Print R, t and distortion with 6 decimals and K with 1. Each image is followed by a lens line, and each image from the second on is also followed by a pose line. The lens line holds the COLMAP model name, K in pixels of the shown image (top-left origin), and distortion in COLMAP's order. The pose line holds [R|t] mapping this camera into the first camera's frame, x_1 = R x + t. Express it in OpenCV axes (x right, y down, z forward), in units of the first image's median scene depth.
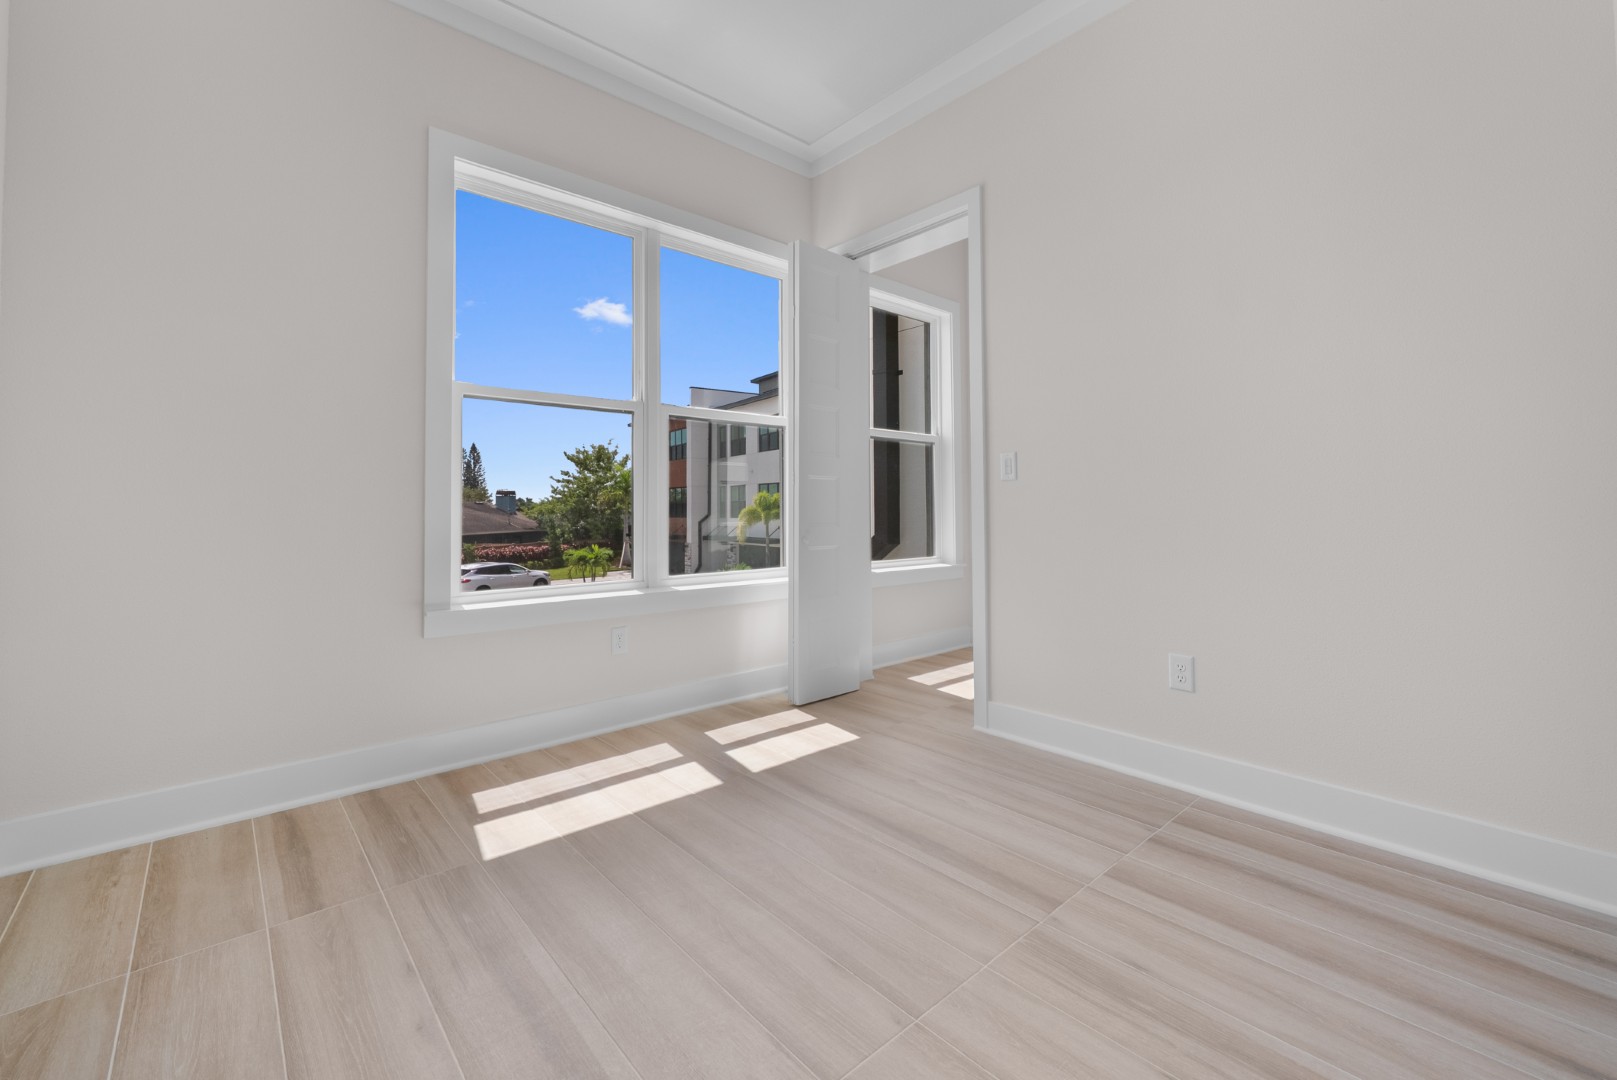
lens RADIAL K [[681.3, 0, 807.9], [0, 681.3, 485.7], [0, 0, 1]] dist [-0.000843, -0.000081]
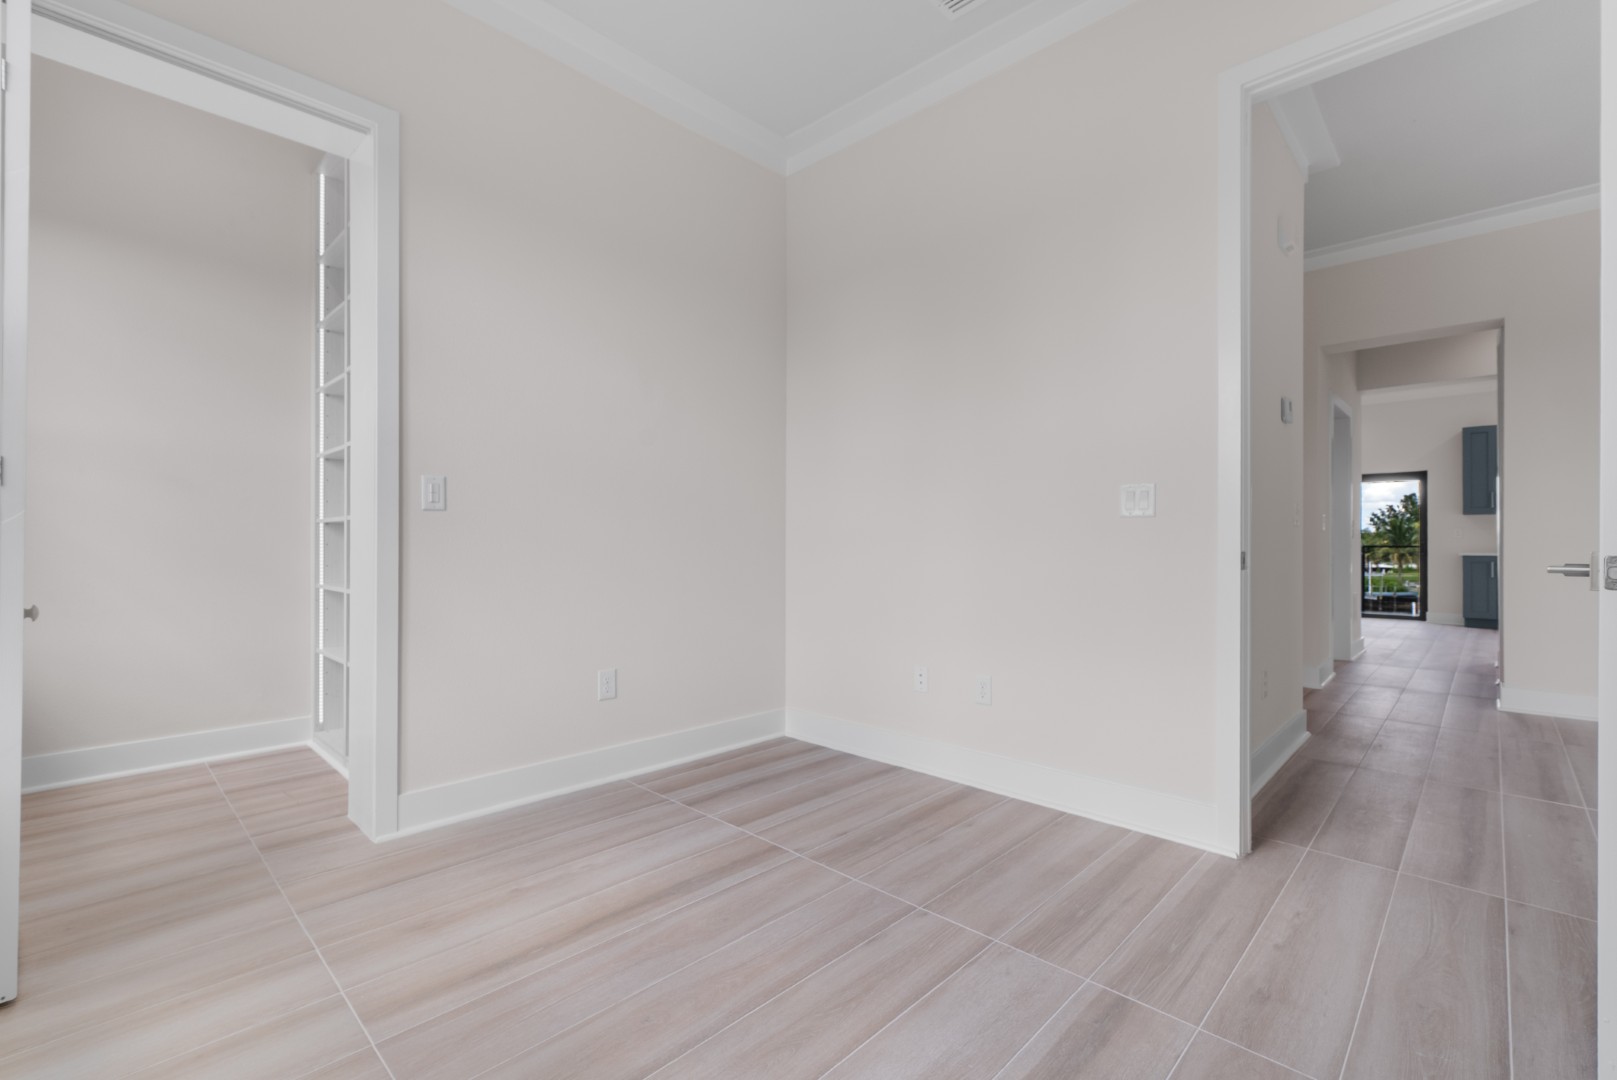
lens RADIAL K [[735.5, 0, 802.0], [0, 735.5, 533.2], [0, 0, 1]] dist [0.000325, 0.000125]
pose [[-0.101309, 0.016414, 0.994720, -0.901336], [-0.040032, 0.998987, -0.020562, 0.029573], [-0.994049, -0.041904, -0.100550, 0.948920]]
